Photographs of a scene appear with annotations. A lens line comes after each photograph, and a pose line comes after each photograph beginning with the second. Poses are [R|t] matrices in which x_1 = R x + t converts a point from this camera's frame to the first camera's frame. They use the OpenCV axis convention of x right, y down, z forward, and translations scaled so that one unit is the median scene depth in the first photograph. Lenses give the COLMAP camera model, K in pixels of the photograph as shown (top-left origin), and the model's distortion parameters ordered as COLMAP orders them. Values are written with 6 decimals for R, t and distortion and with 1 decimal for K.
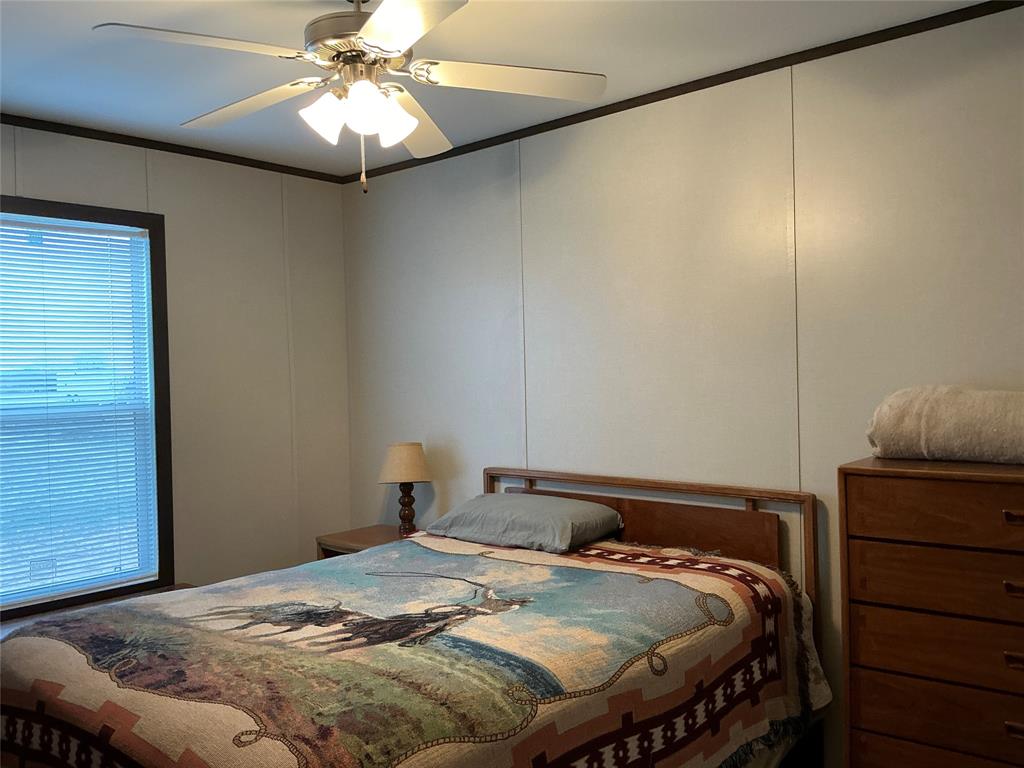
lens RADIAL K [[849.3, 0, 512.4], [0, 849.3, 382.2], [0, 0, 1]] dist [0.152838, -0.313112]
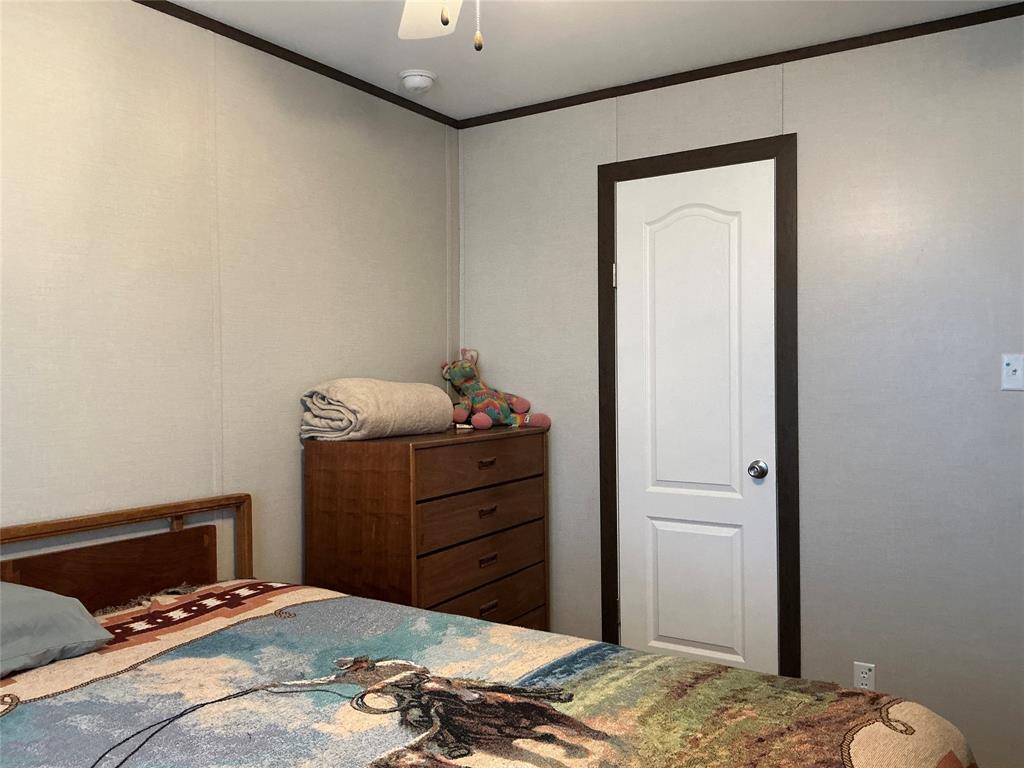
lens RADIAL K [[849.3, 0, 512.4], [0, 849.3, 382.2], [0, 0, 1]] dist [0.152838, -0.313112]
pose [[-0.147547, 0.021120, 0.988830, -0.834775], [0.026679, 0.999493, -0.017367, 0.040958], [-0.988695, 0.023818, -0.148036, 1.109808]]
